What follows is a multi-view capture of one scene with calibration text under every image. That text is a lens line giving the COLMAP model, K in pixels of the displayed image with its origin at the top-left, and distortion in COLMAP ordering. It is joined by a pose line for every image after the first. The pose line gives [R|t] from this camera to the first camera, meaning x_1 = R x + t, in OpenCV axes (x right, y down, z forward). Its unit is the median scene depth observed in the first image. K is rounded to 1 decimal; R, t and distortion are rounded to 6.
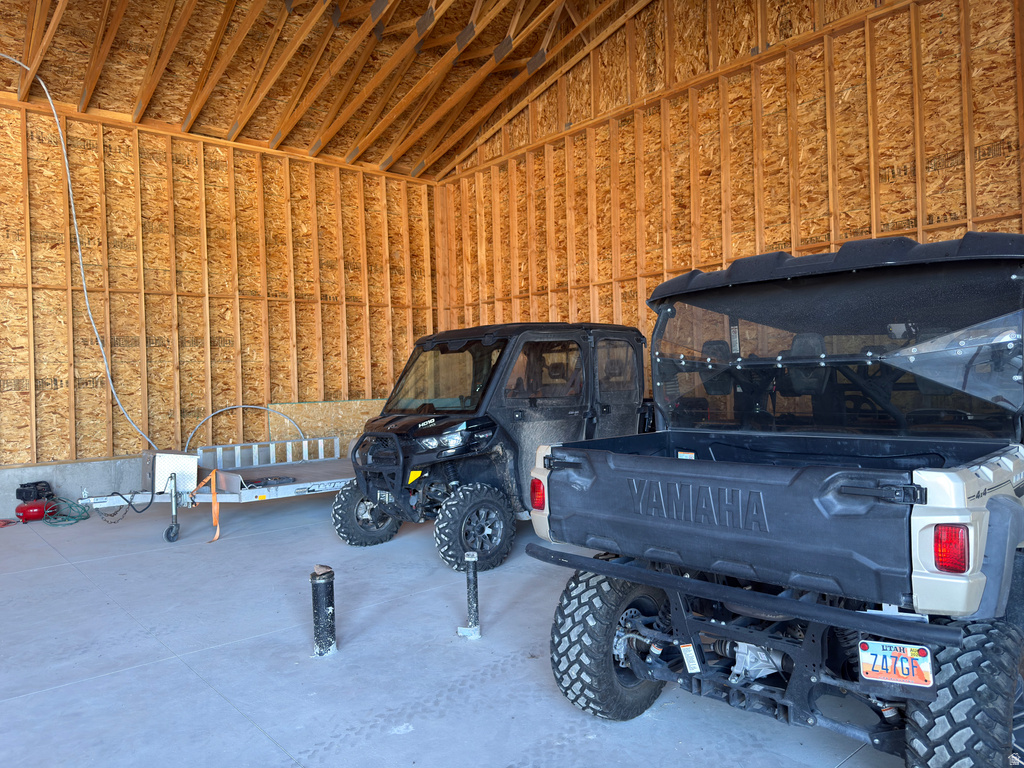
lens RADIAL K [[763.2, 0, 512.5], [0, 763.2, 349.2], [0, 0, 1]] dist [0.122737, -0.249875]
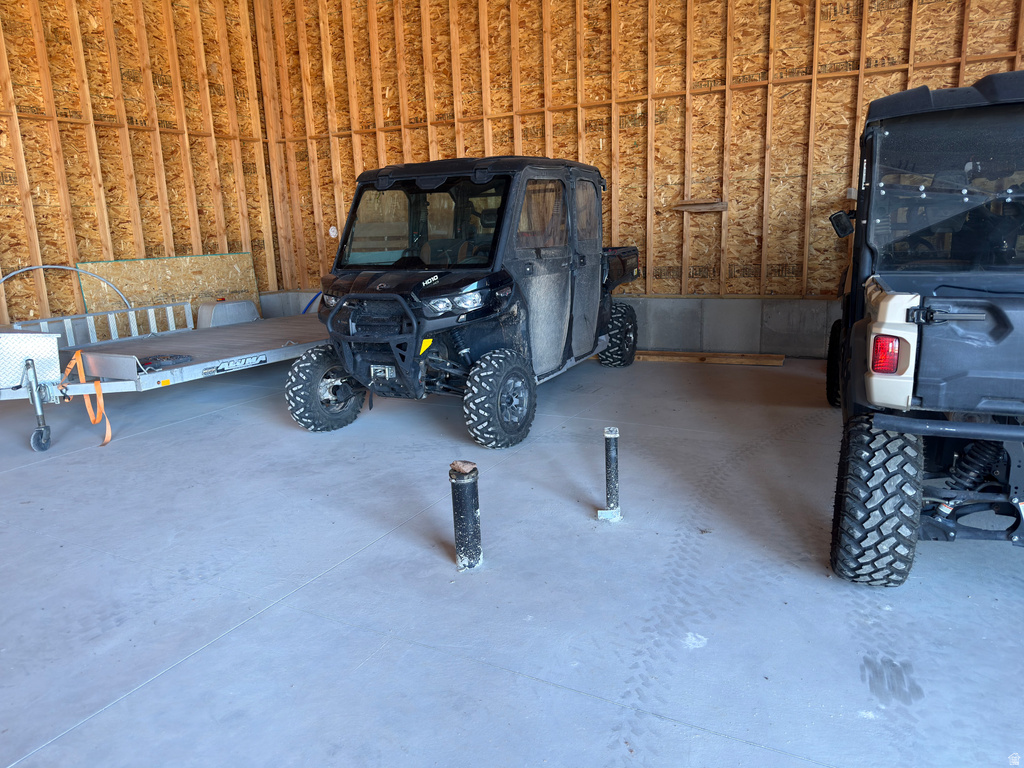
lens RADIAL K [[775.7, 0, 512.2], [0, 775.7, 367.1], [0, 0, 1]] dist [0.035374, -0.060758]
pose [[0.928315, -0.071707, 0.364815, -0.219501], [-0.006476, 0.977958, 0.208703, 0.008651], [-0.371739, -0.196105, 0.907388, 0.128161]]
